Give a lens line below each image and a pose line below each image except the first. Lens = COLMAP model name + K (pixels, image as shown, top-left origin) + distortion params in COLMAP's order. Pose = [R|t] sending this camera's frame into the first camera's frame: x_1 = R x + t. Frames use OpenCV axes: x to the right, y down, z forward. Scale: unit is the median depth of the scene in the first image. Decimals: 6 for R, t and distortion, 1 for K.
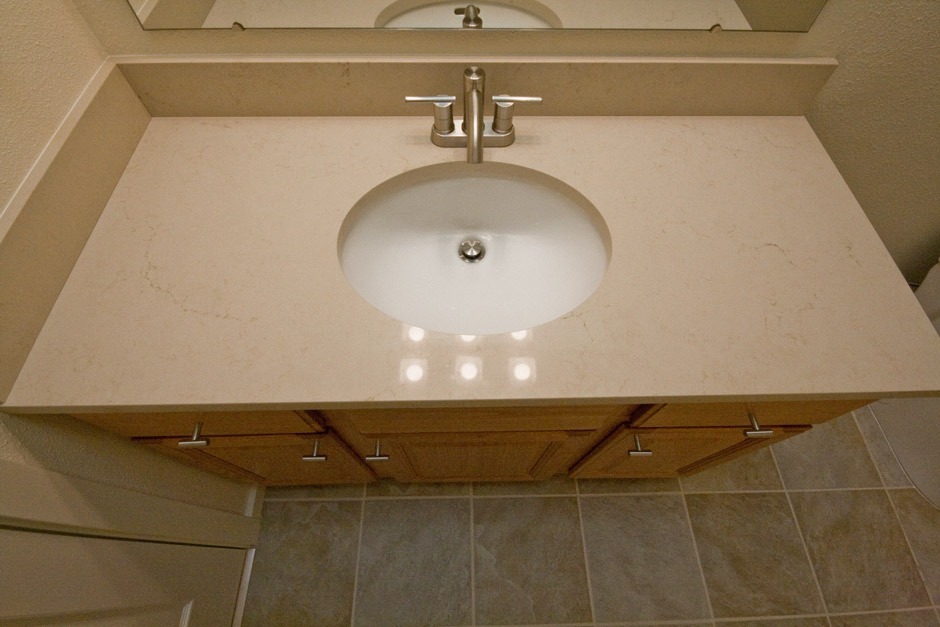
lens RADIAL K [[444.3, 0, 464.1], [0, 444.3, 310.9], [0, 0, 1]] dist [0.016331, -0.017485]
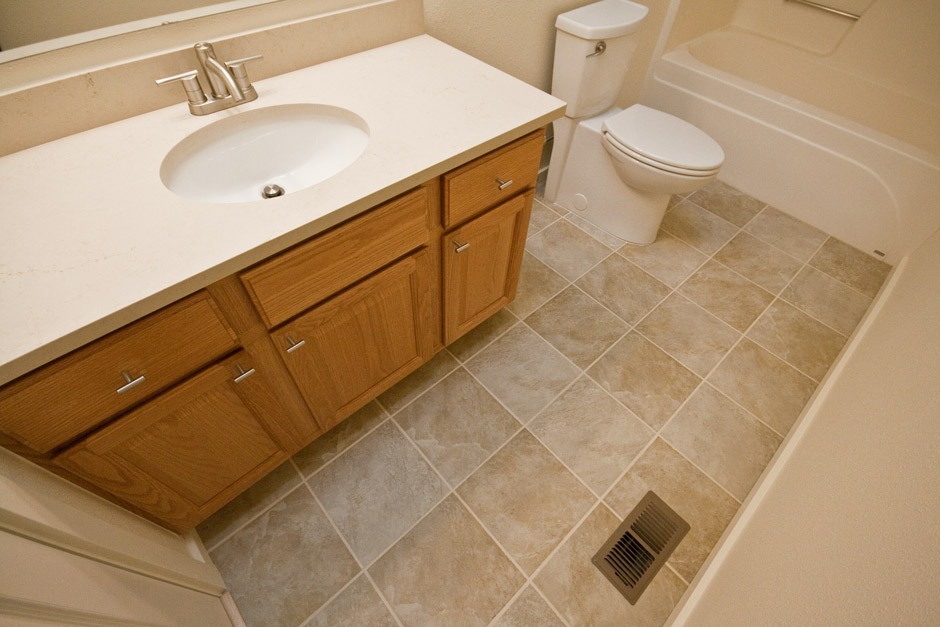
lens RADIAL K [[451.3, 0, 470.0], [0, 451.3, 313.5], [0, 0, 1]] dist [-0.000686, -0.008589]
pose [[0.750185, -0.498286, 0.434665, -0.207637], [0.554864, 0.831932, -0.003936, 0.331676], [-0.359650, 0.244133, 0.900584, -0.166706]]
